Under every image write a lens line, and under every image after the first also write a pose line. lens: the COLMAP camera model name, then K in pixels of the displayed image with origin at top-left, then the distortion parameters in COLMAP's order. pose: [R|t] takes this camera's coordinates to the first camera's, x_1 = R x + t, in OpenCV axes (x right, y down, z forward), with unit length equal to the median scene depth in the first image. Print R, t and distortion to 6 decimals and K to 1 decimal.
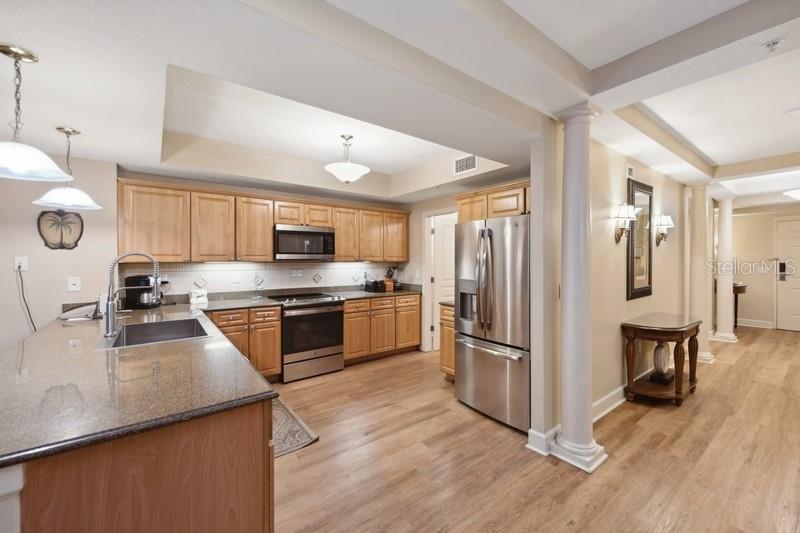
lens RADIAL K [[326.7, 0, 400.0], [0, 326.7, 266.5], [0, 0, 1]] dist [-0.001189, -0.000083]
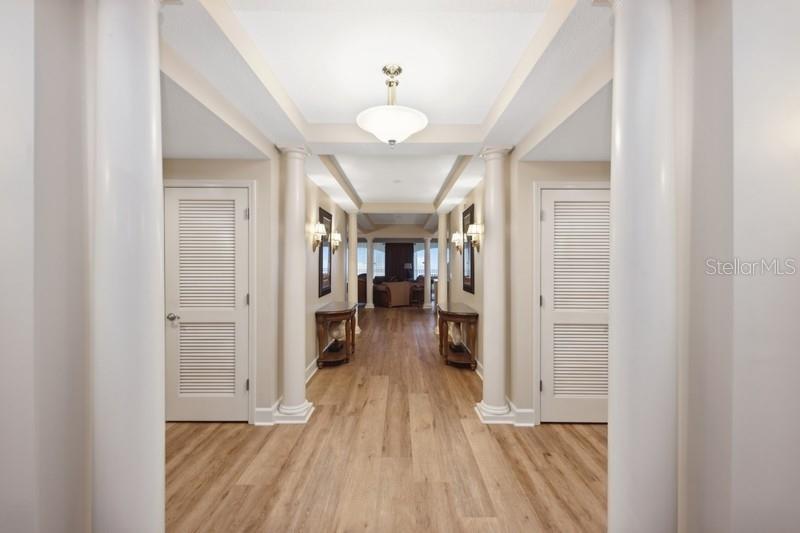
lens RADIAL K [[326.7, 0, 400.0], [0, 326.7, 266.5], [0, 0, 1]] dist [-0.001189, -0.000083]
pose [[0.603545, 0.008904, 0.797279, -0.177374], [-0.003064, 0.999956, -0.008848, 0.000534], [-0.797323, 0.002897, 0.603546, -0.080986]]
